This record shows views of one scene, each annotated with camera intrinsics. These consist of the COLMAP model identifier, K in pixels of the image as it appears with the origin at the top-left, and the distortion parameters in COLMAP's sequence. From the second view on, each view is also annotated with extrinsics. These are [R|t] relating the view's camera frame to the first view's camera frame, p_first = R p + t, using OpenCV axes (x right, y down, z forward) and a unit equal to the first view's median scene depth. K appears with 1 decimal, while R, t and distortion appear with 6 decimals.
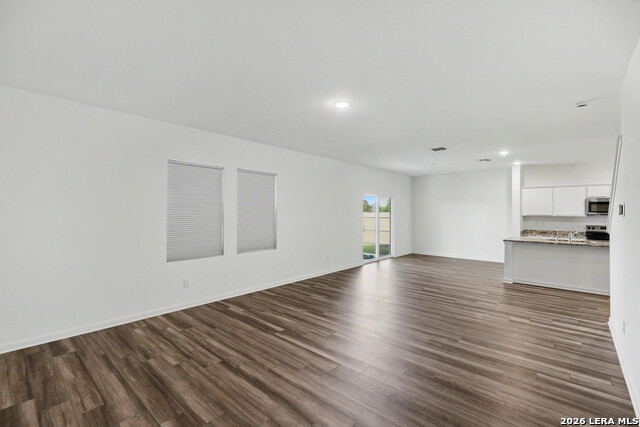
lens RADIAL K [[285.3, 0, 301.9], [0, 285.3, 212.6], [0, 0, 1]] dist [0.001410, 0.000064]
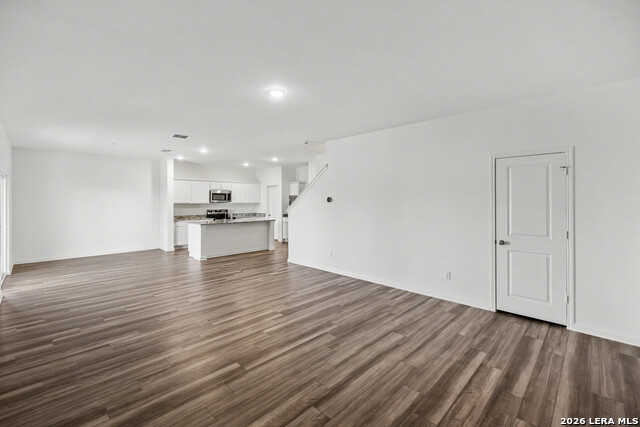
lens RADIAL K [[285.5, 0, 344.1], [0, 285.5, 199.7], [0, 0, 1]] dist [-0.000280, -0.000053]
pose [[-0.030149, -0.002215, 0.999543, -0.439704], [0.002250, 0.999995, 0.002284, -0.006646], [-0.999543, 0.002318, -0.030144, 0.406191]]
